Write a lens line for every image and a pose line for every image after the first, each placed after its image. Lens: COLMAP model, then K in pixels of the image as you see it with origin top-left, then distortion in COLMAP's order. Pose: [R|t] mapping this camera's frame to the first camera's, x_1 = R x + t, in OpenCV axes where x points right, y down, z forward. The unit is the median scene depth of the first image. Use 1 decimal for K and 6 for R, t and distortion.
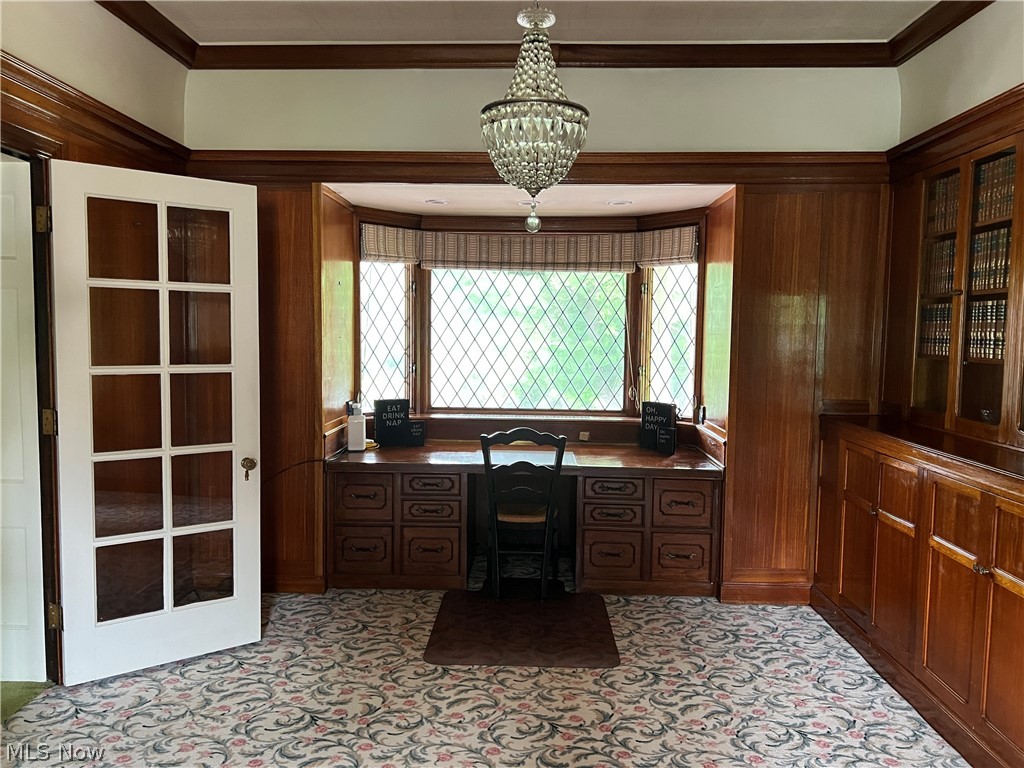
lens RADIAL K [[766.0, 0, 511.7], [0, 766.0, 387.9], [0, 0, 1]] dist [0.045209, -0.053142]
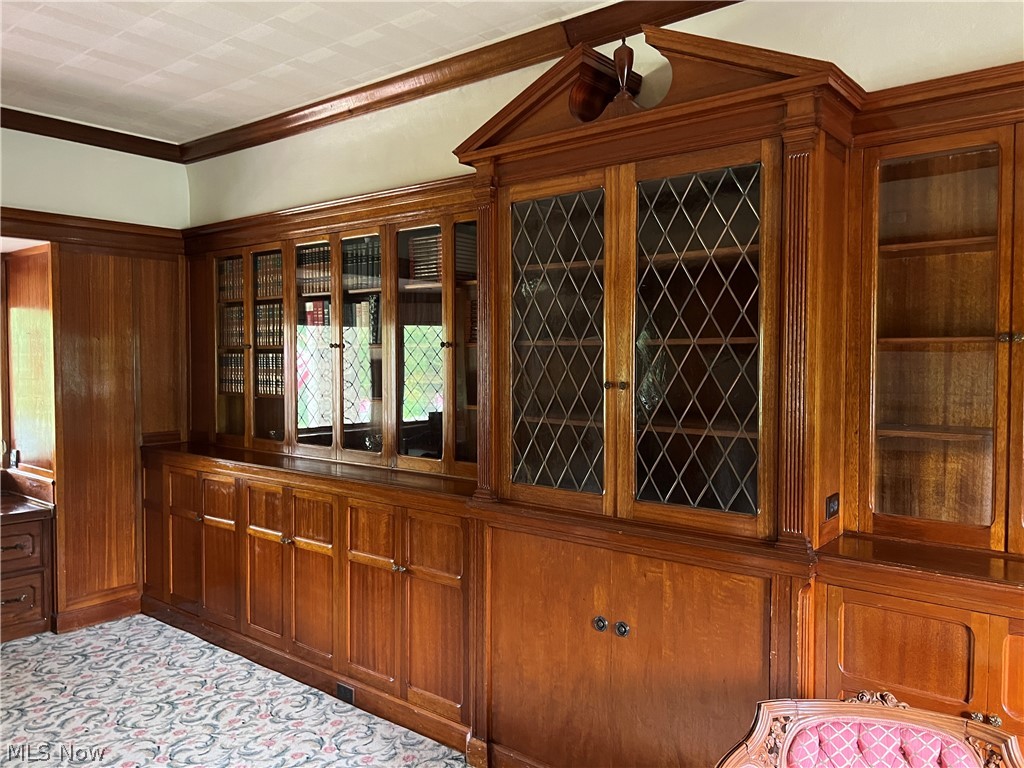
lens RADIAL K [[766.0, 0, 511.9], [0, 766.0, 381.6], [0, 0, 1]] dist [0.045209, -0.053142]
pose [[0.608114, -0.037485, 0.792964, -0.217376], [0.066958, 0.997747, -0.004183, -0.024347], [-0.791021, 0.055639, 0.609254, -0.191790]]
